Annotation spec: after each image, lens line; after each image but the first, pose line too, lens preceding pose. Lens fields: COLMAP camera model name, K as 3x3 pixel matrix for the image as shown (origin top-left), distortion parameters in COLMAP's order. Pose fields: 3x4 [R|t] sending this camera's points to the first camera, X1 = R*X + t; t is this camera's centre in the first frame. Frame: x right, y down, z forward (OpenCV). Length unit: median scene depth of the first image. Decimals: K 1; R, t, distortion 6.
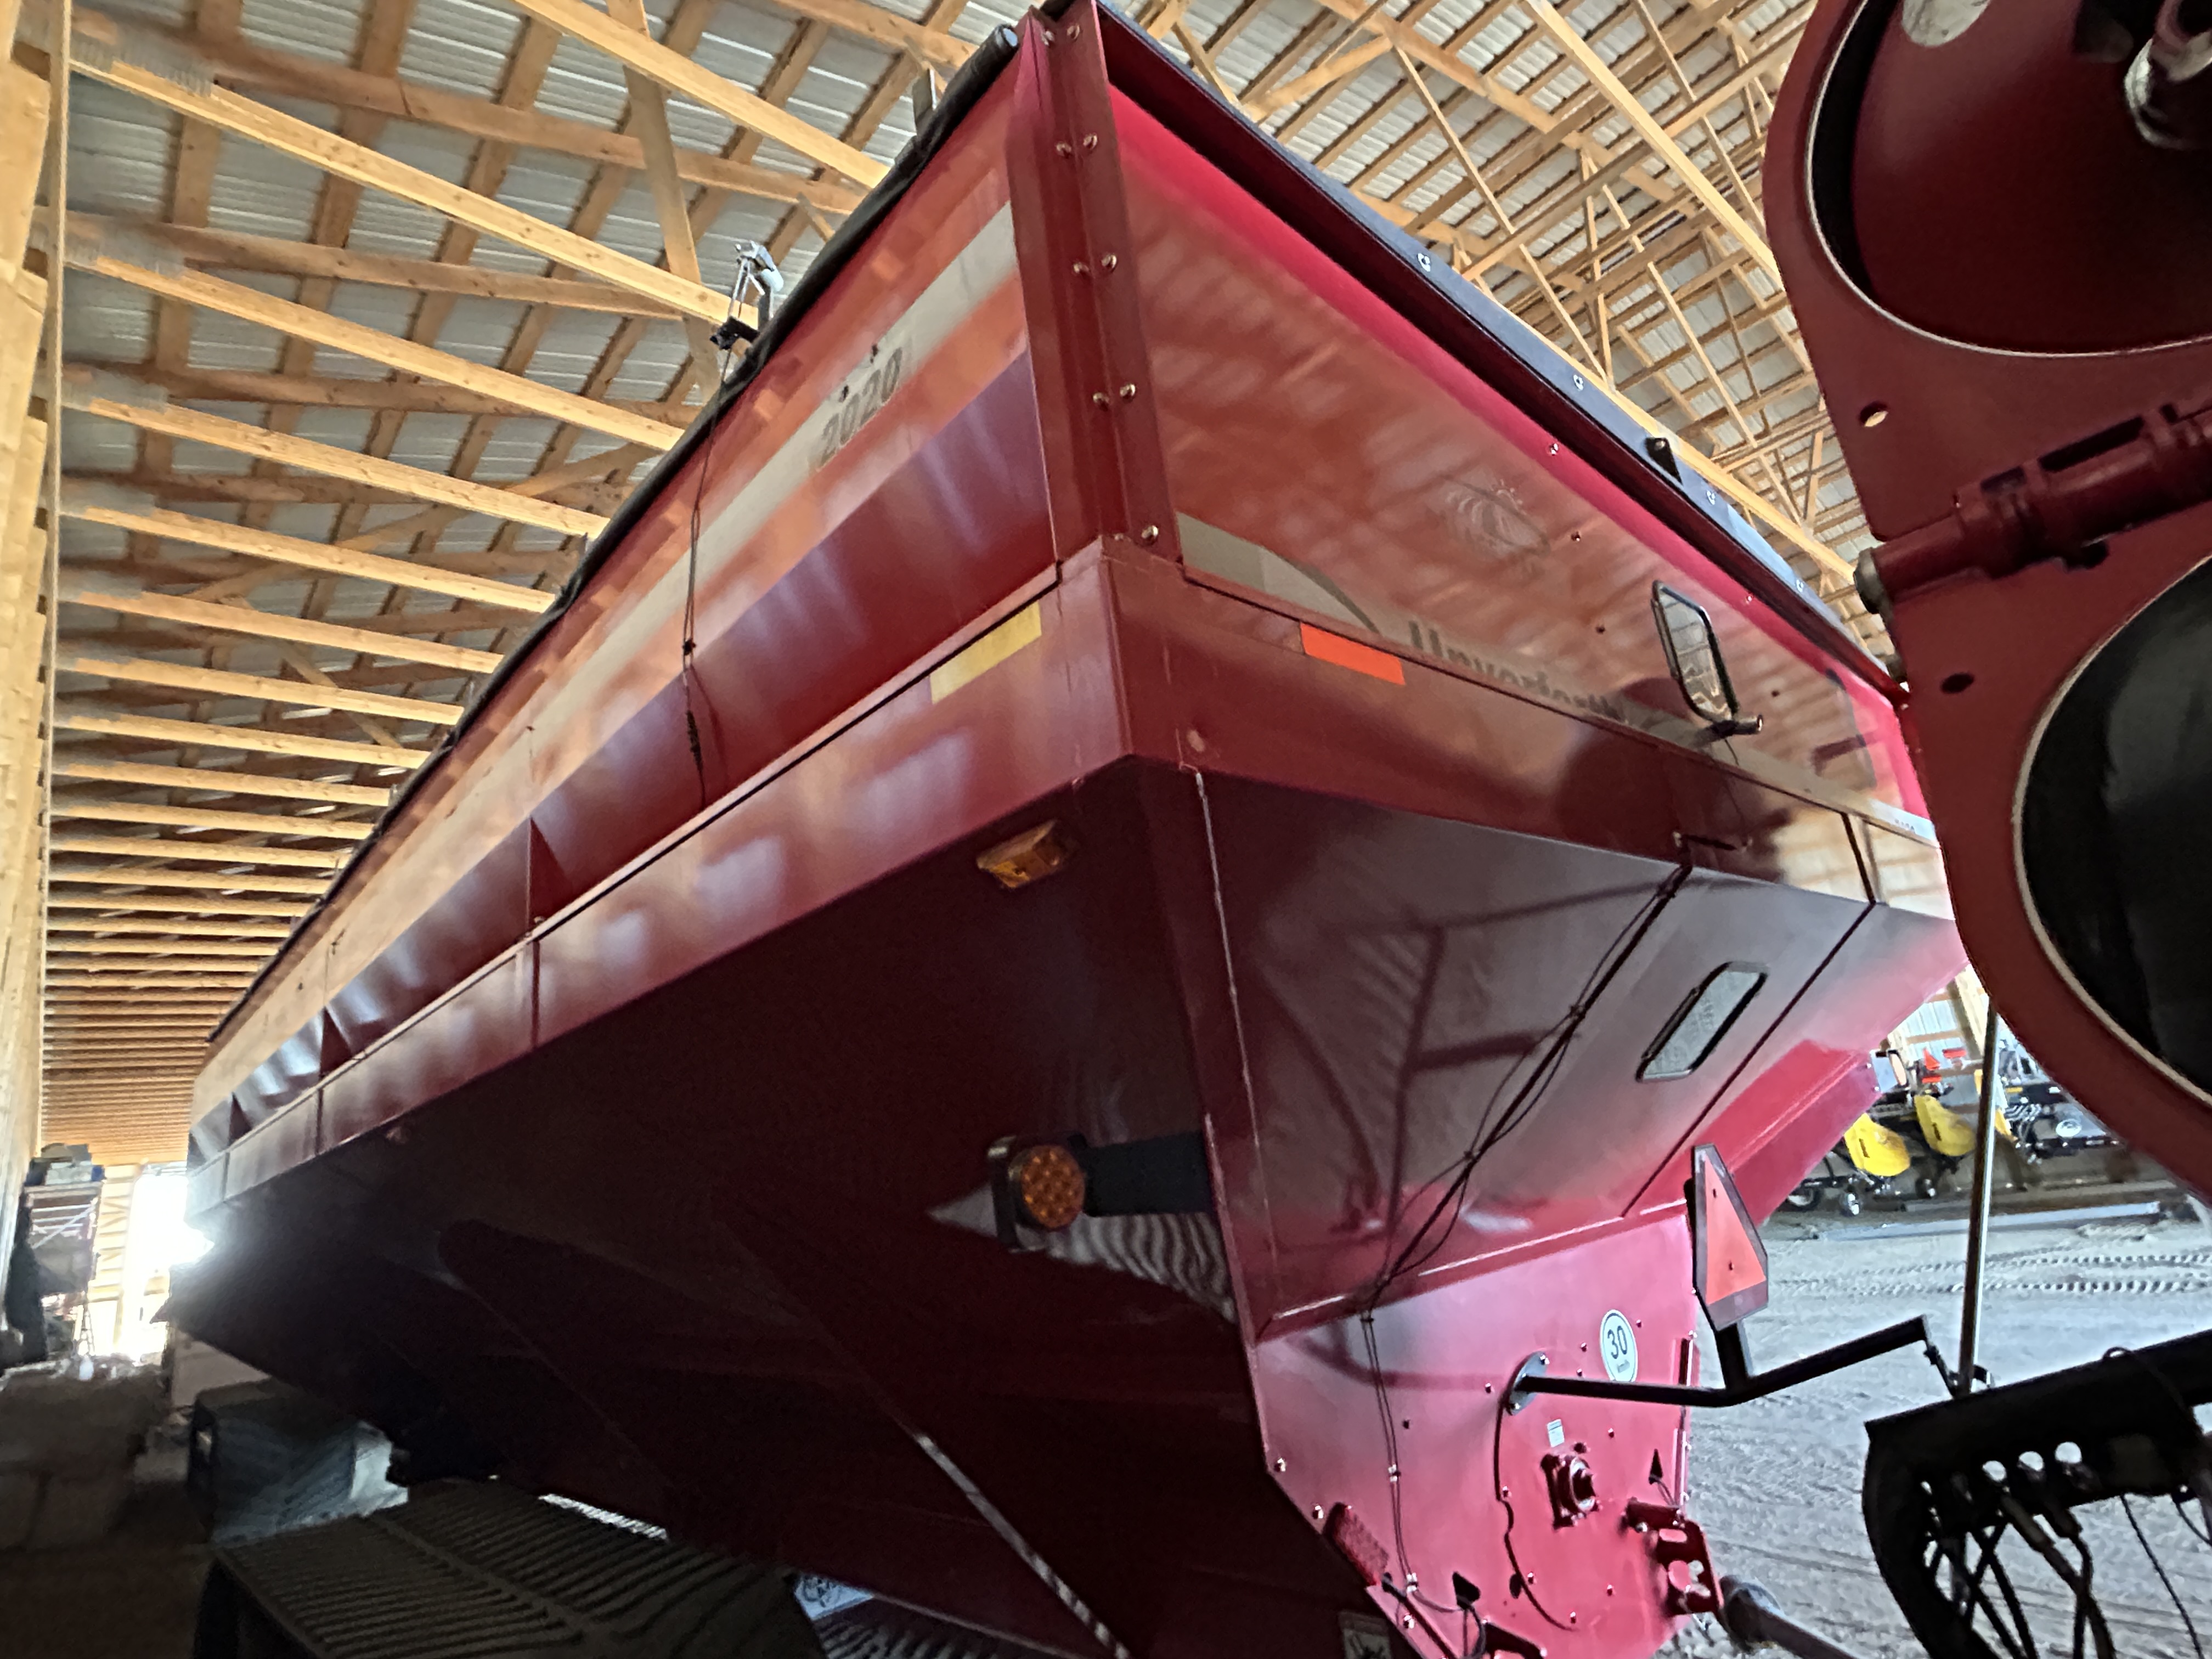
lens RADIAL K [[1165.6, 0, 1108.4], [0, 1165.6, 823.7], [0, 0, 1]] dist [0.001500, 0.002321]
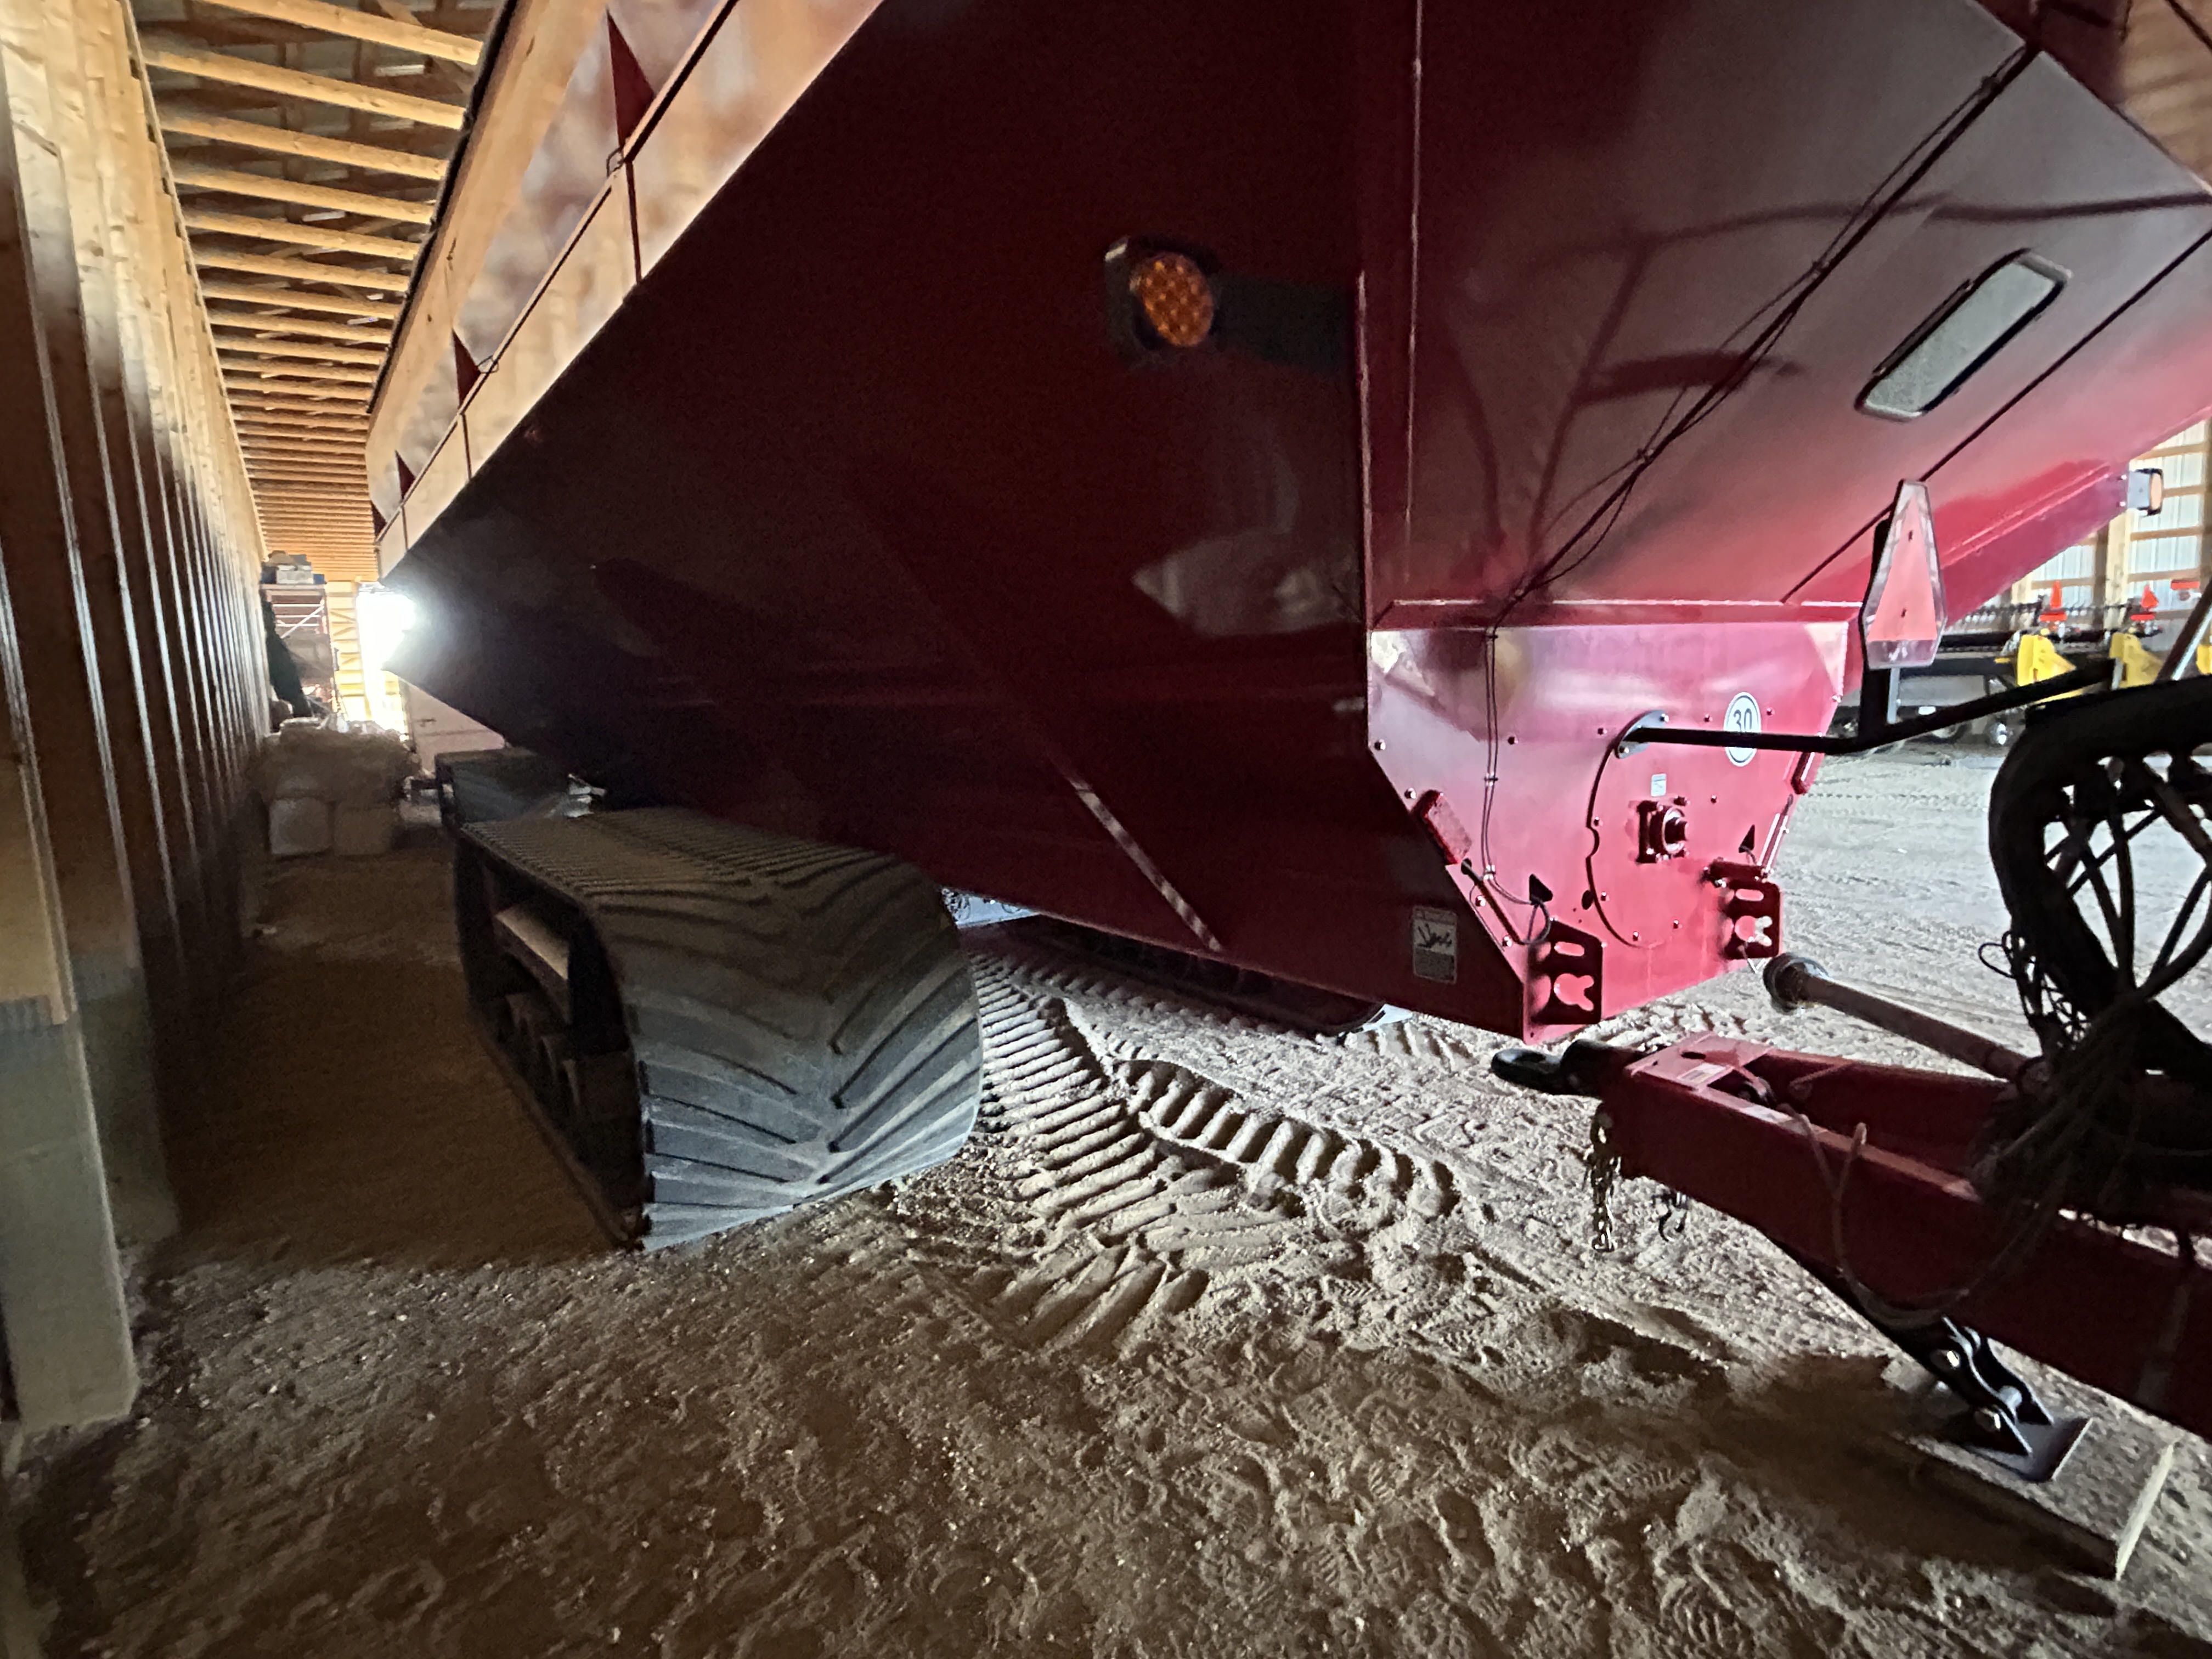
lens RADIAL K [[1161.5, 0, 1098.8], [0, 1161.5, 825.9], [0, 0, 1]] dist [-0.009832, 0.014107]
pose [[0.990652, 0.092665, -0.100107, 0.009692], [-0.043311, 0.909551, 0.413330, 0.166353], [0.129353, -0.405131, 0.905062, 0.020974]]
